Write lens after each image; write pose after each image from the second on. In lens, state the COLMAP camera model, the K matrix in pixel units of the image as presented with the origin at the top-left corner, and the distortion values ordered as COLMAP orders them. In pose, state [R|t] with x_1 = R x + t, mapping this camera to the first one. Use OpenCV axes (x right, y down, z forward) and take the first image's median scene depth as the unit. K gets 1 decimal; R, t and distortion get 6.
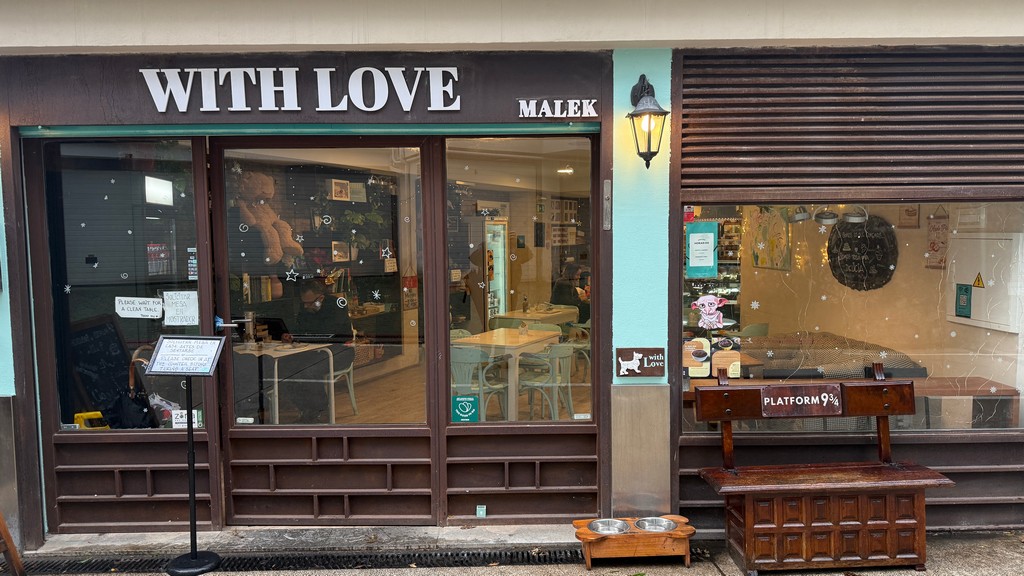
lens RADIAL K [[708.1, 0, 511.5], [0, 708.1, 289.8], [0, 0, 1]] dist [-0.000705, -0.000903]
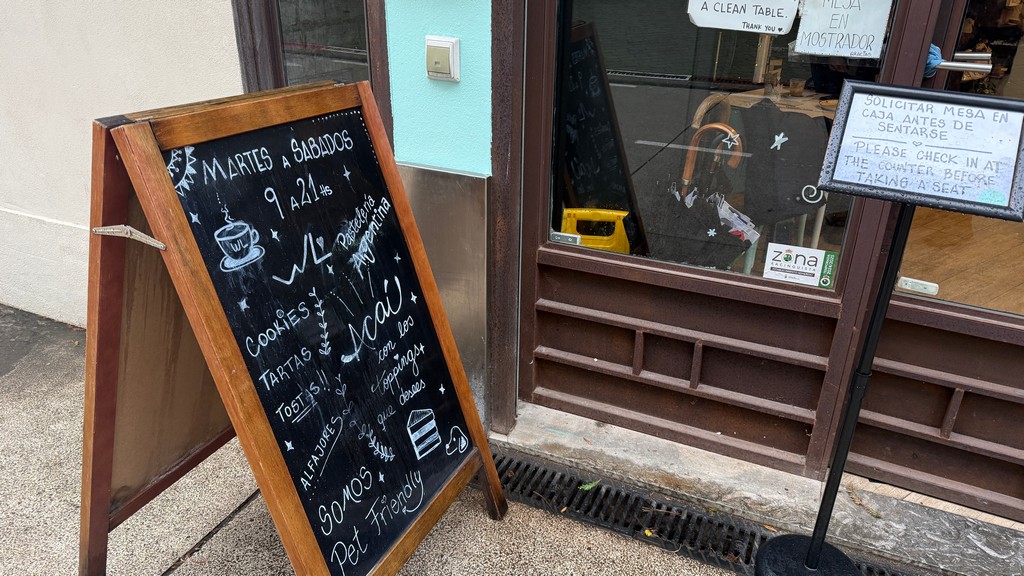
lens RADIAL K [[708.1, 0, 512.1], [0, 708.1, 288.0], [0, 0, 1]] dist [-0.000705, -0.000903]
pose [[0.902627, 0.201471, -0.380361, -0.449717], [-0.052767, 0.928819, 0.366758, 0.033931], [0.427178, -0.310975, 0.849008, 0.516123]]
